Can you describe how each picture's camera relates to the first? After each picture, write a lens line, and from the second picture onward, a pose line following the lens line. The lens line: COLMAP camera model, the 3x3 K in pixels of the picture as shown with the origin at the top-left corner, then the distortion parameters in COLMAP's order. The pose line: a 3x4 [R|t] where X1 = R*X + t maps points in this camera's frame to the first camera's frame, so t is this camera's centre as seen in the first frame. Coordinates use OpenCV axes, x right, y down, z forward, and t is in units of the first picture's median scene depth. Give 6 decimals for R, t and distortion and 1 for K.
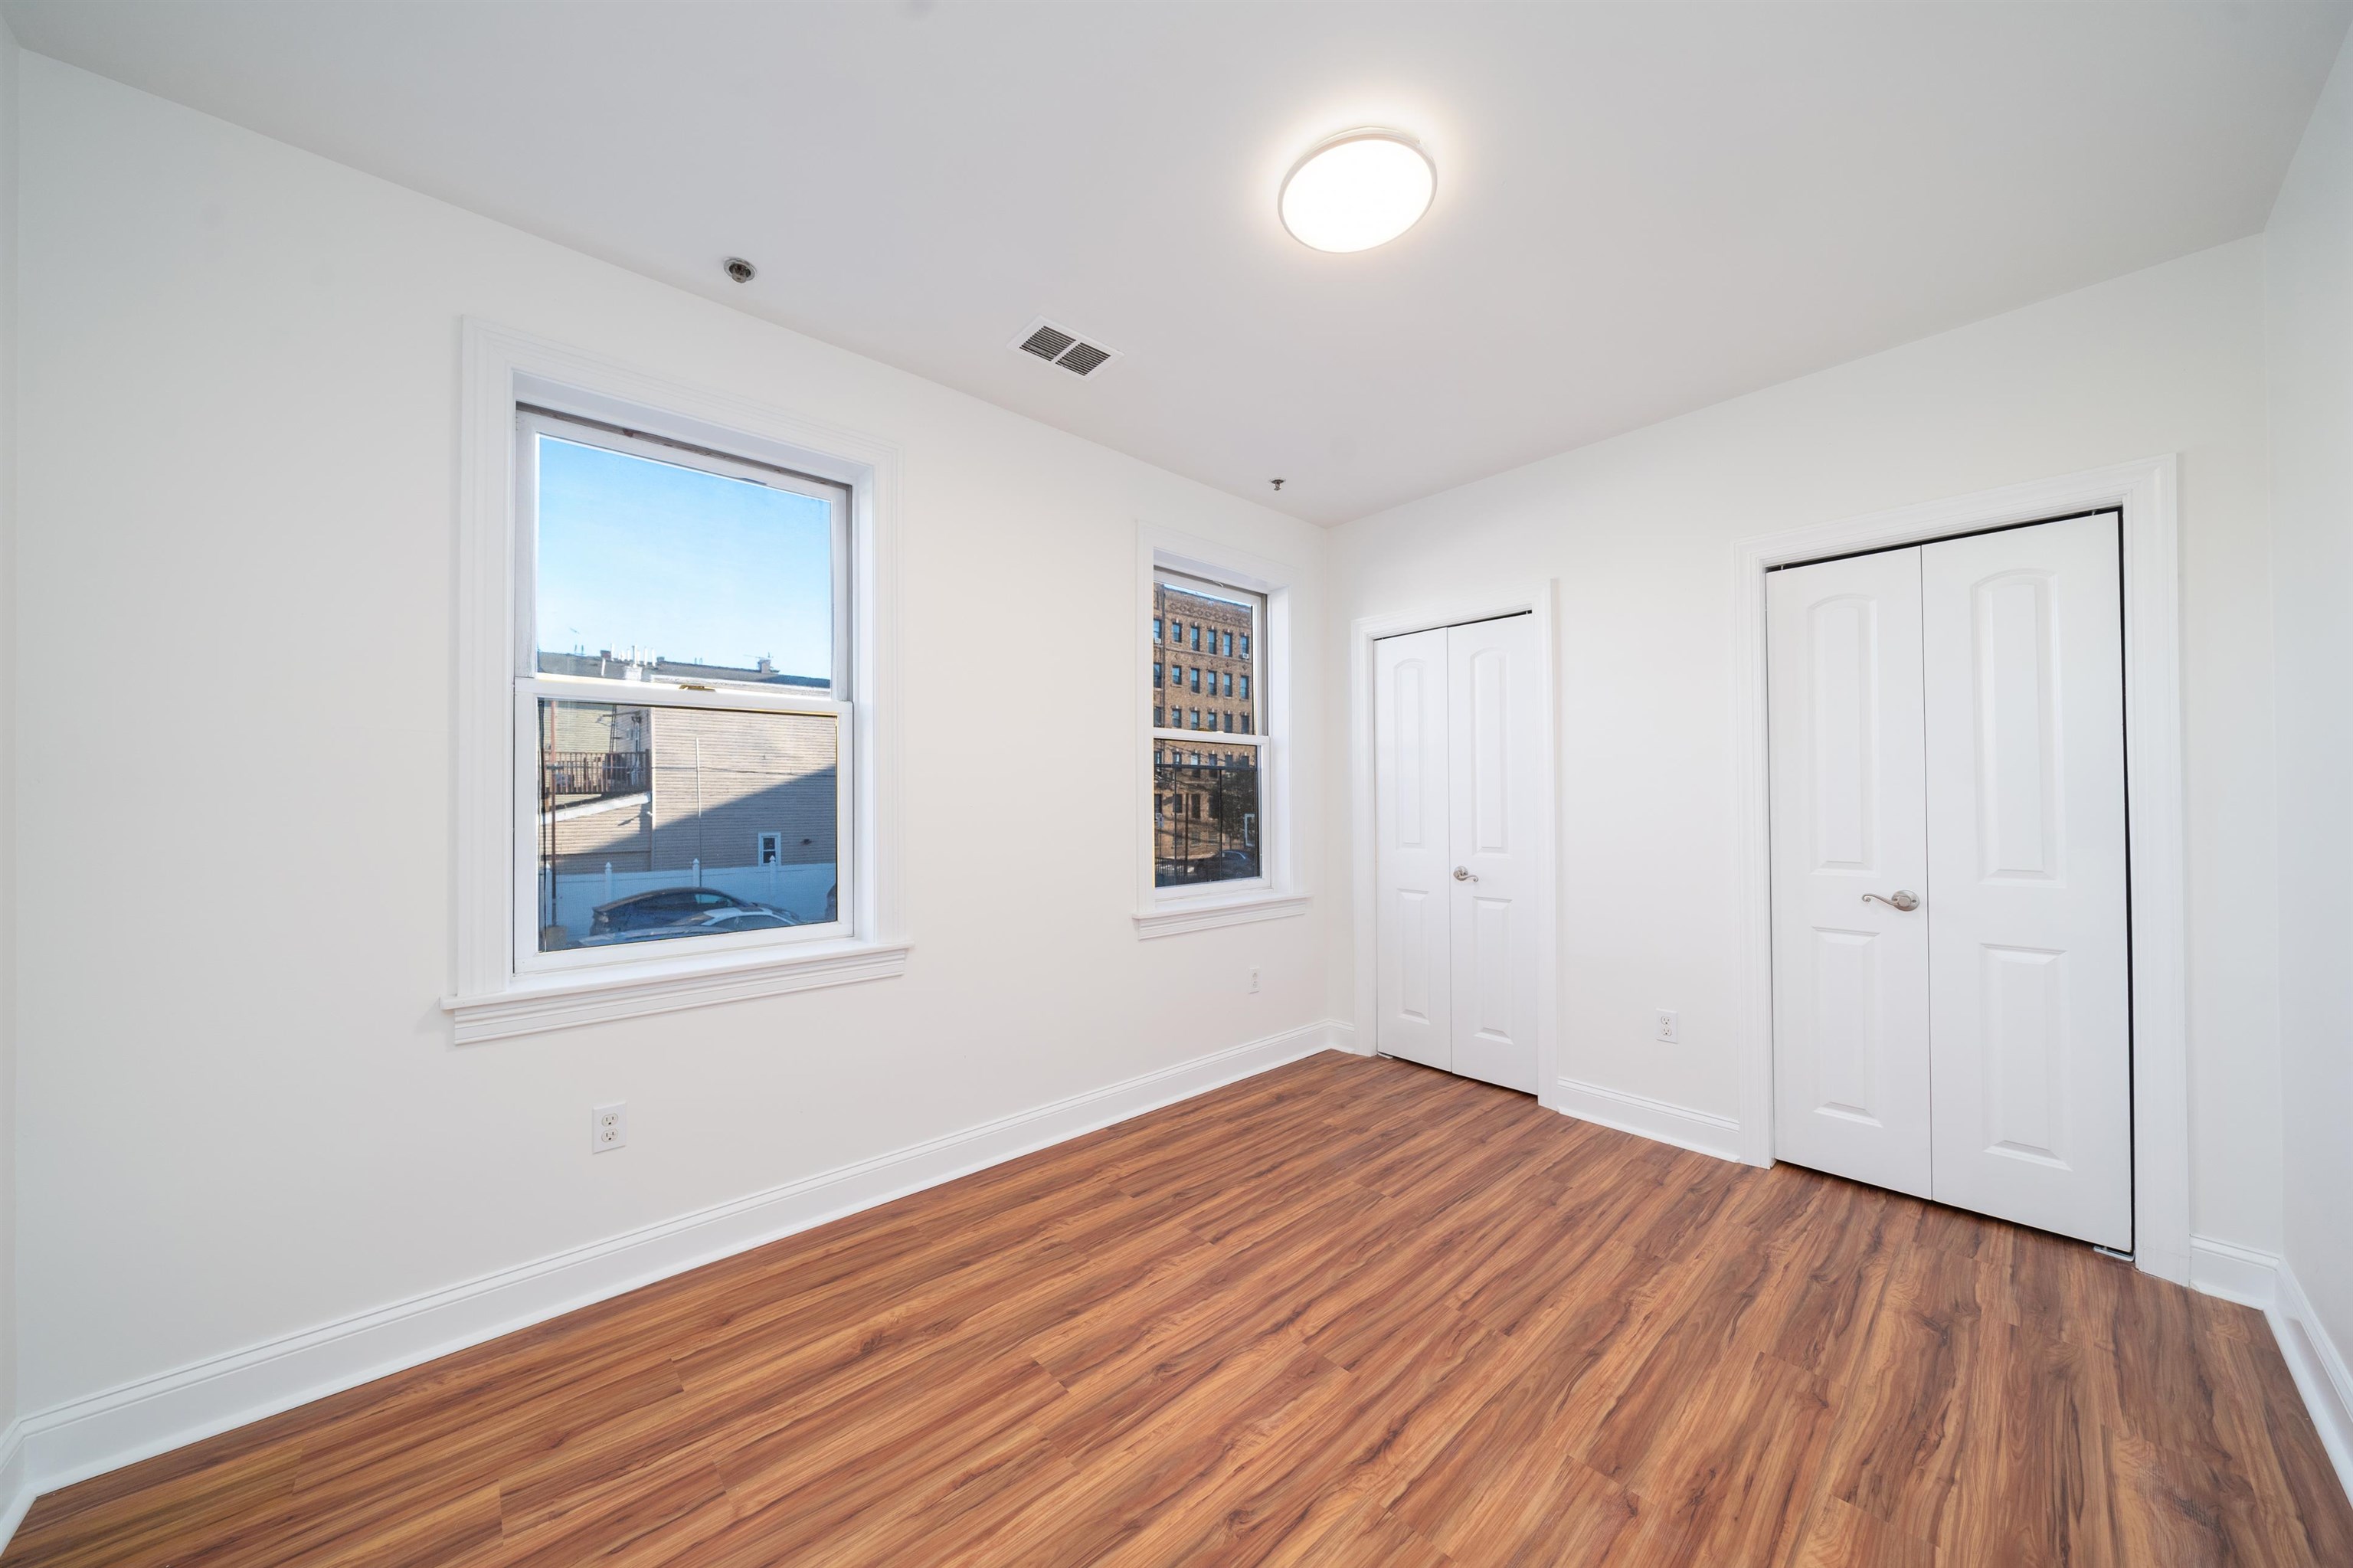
lens RADIAL K [[800.6, 0, 1168.0], [0, 800.6, 793.9], [0, 0, 1]] dist [-0.001775, -0.000102]
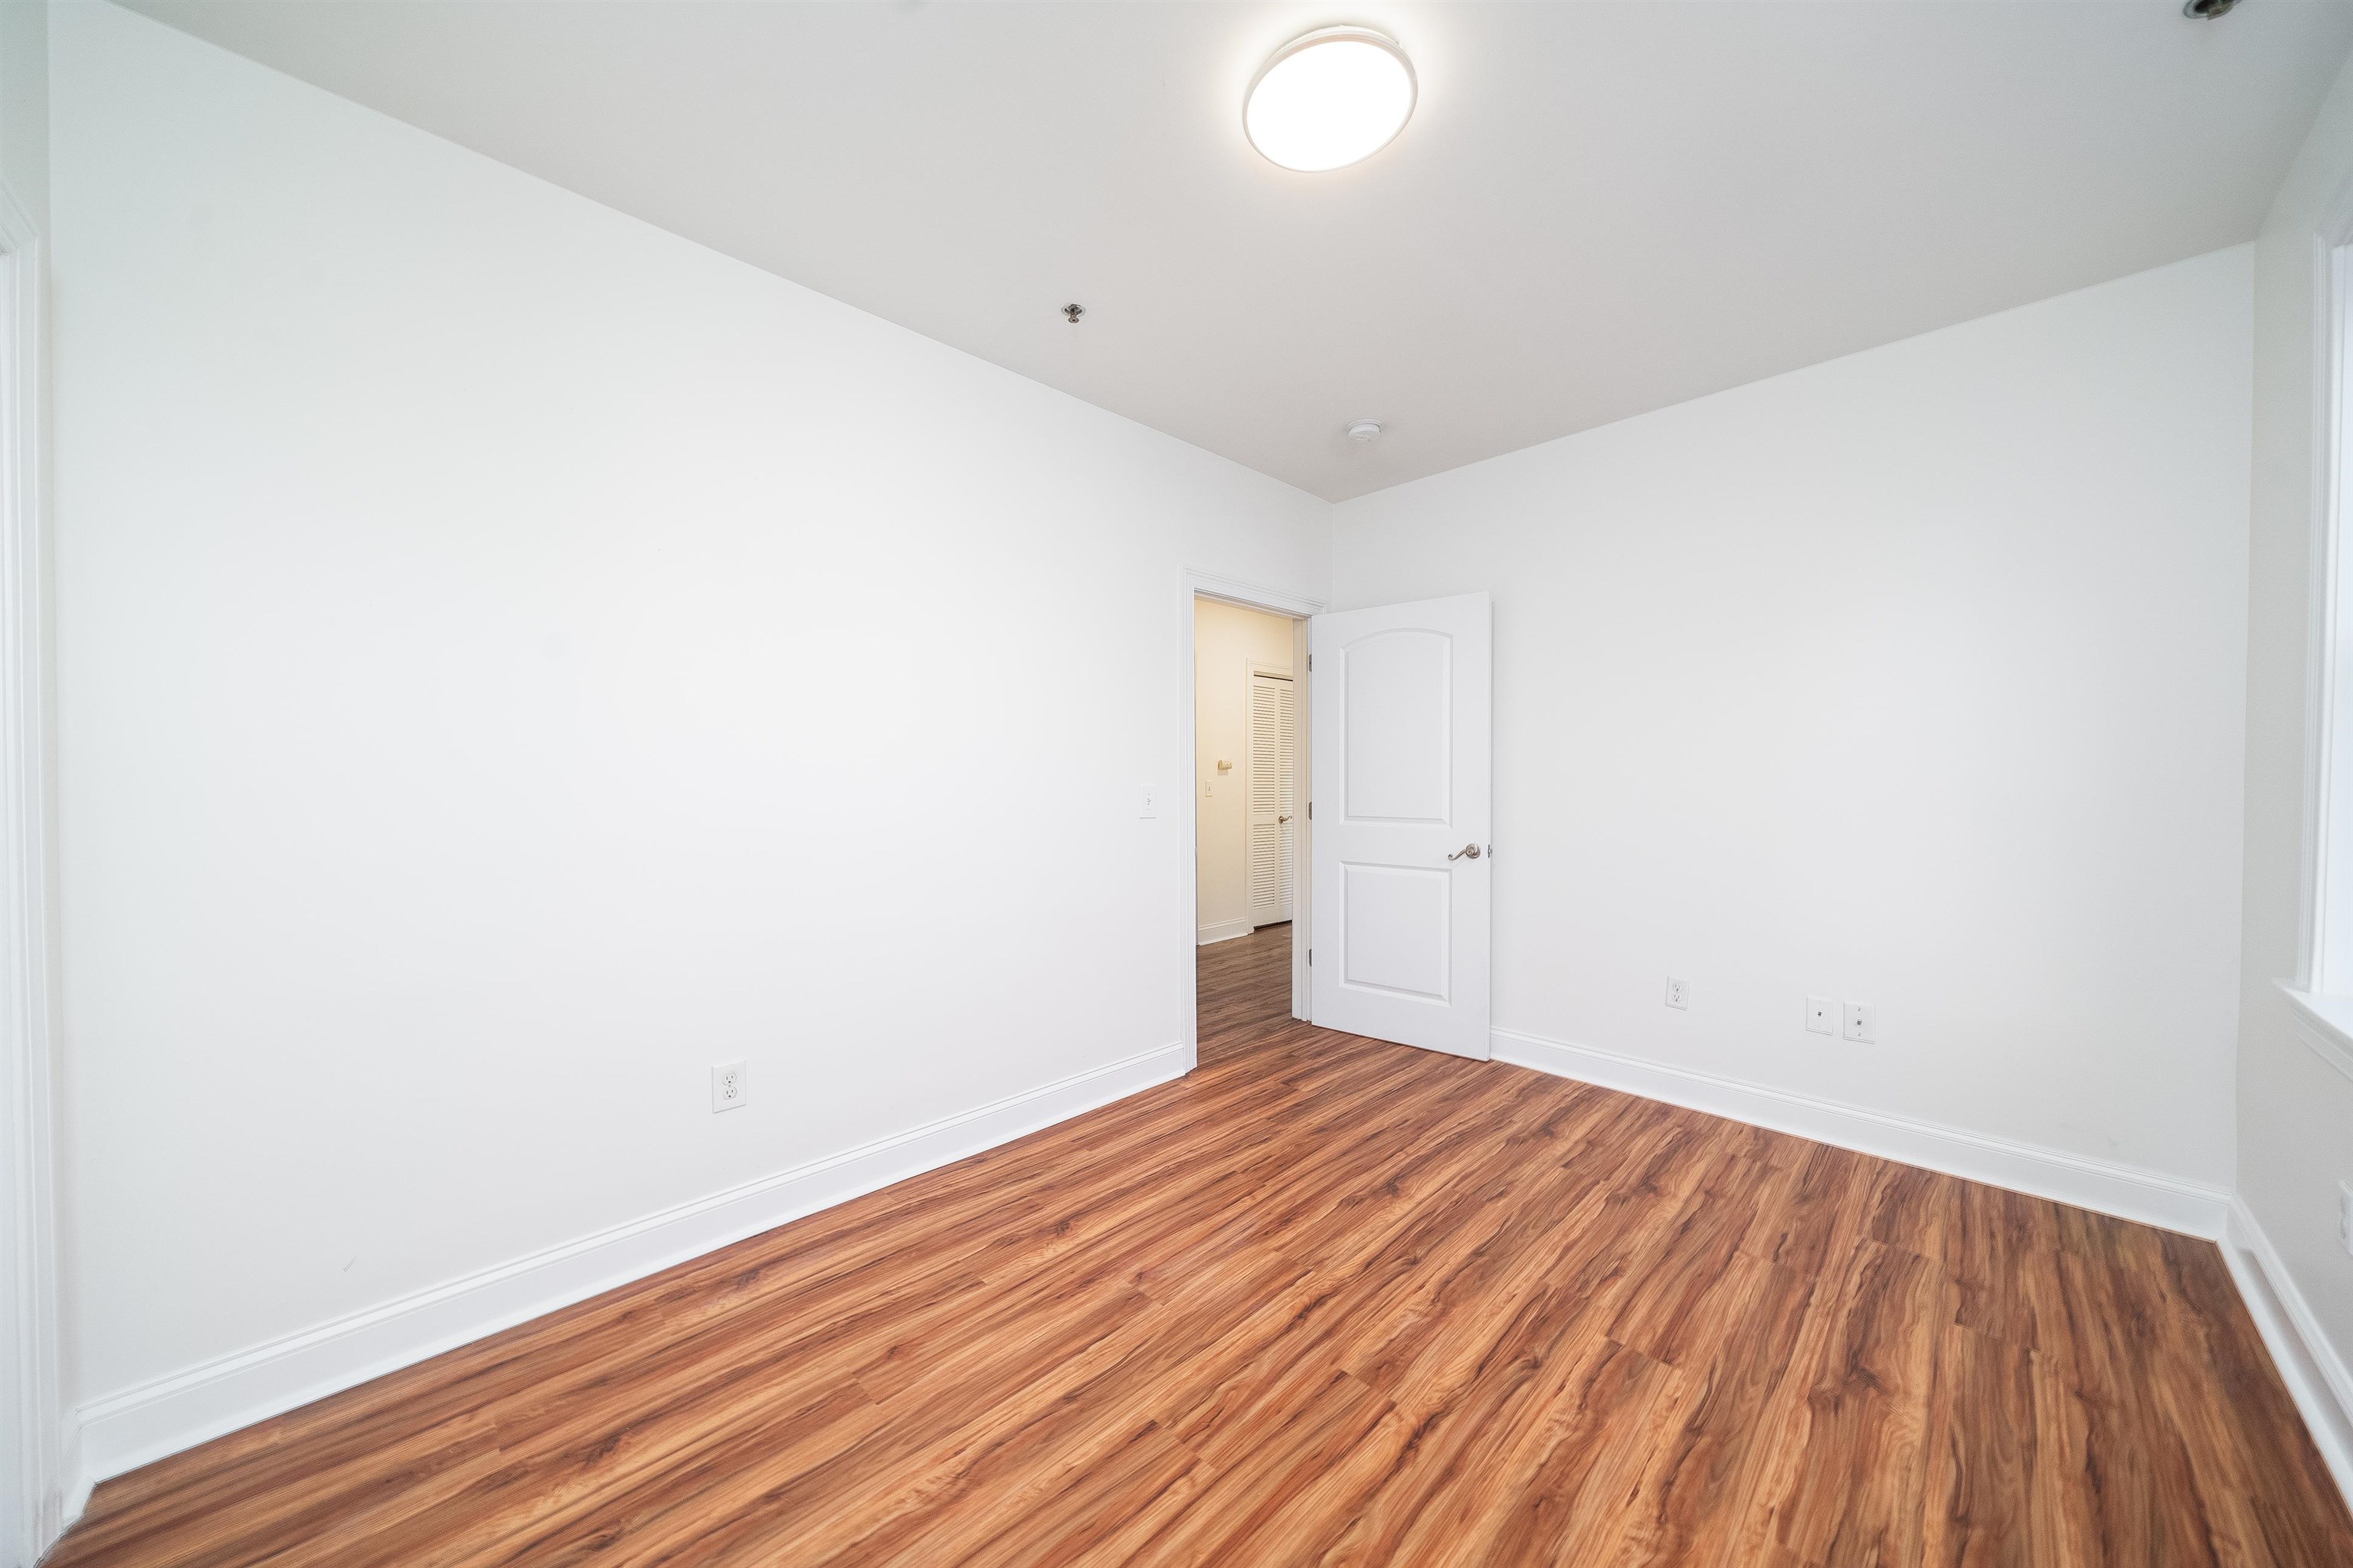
lens RADIAL K [[809.9, 0, 1164.8], [0, 809.9, 775.0], [0, 0, 1]] dist [-0.000433, -0.000105]
pose [[-0.999415, 0.003590, -0.034022, 0.434957], [0.003963, 0.999933, -0.010896, 0.015658], [0.033980, -0.011024, -0.999362, 1.828987]]
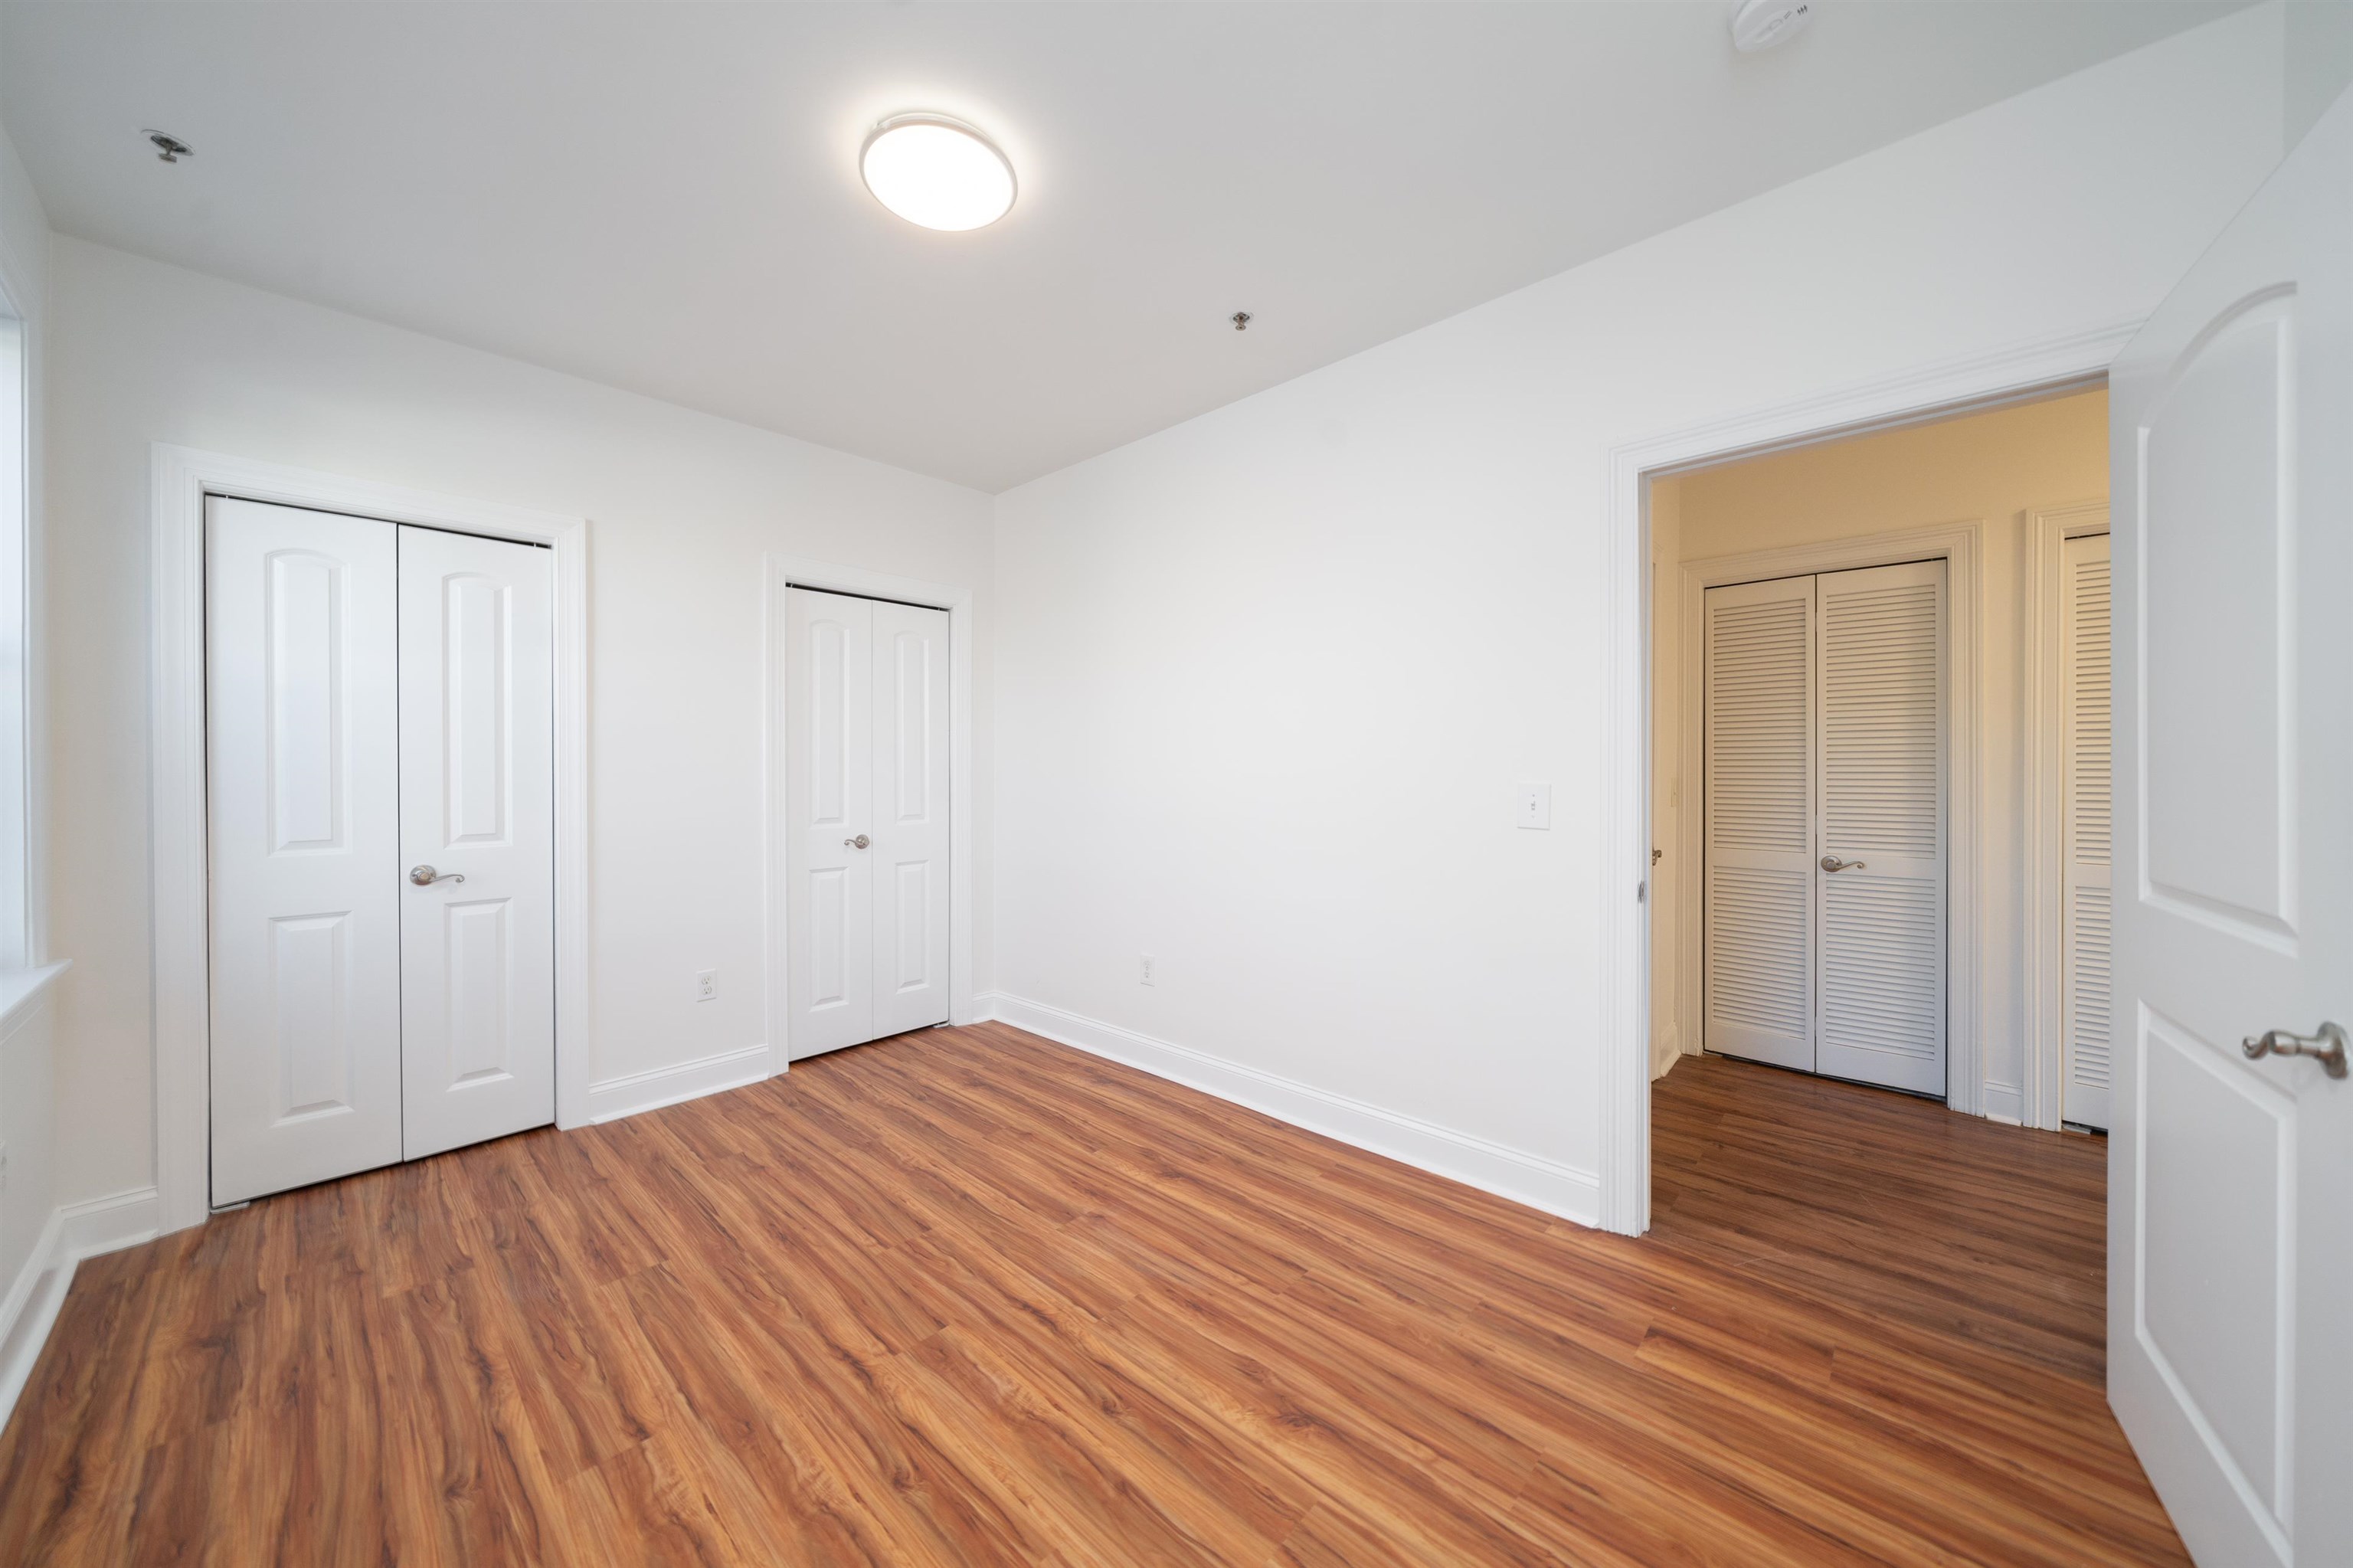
lens RADIAL K [[809.9, 0, 1164.8], [0, 809.9, 775.0], [0, 0, 1]] dist [-0.000433, -0.000105]
pose [[-0.079237, -0.003080, 0.996851, -0.773918], [-0.005067, 0.999984, 0.002687, 0.007113], [-0.996843, -0.004838, -0.079252, 0.747425]]
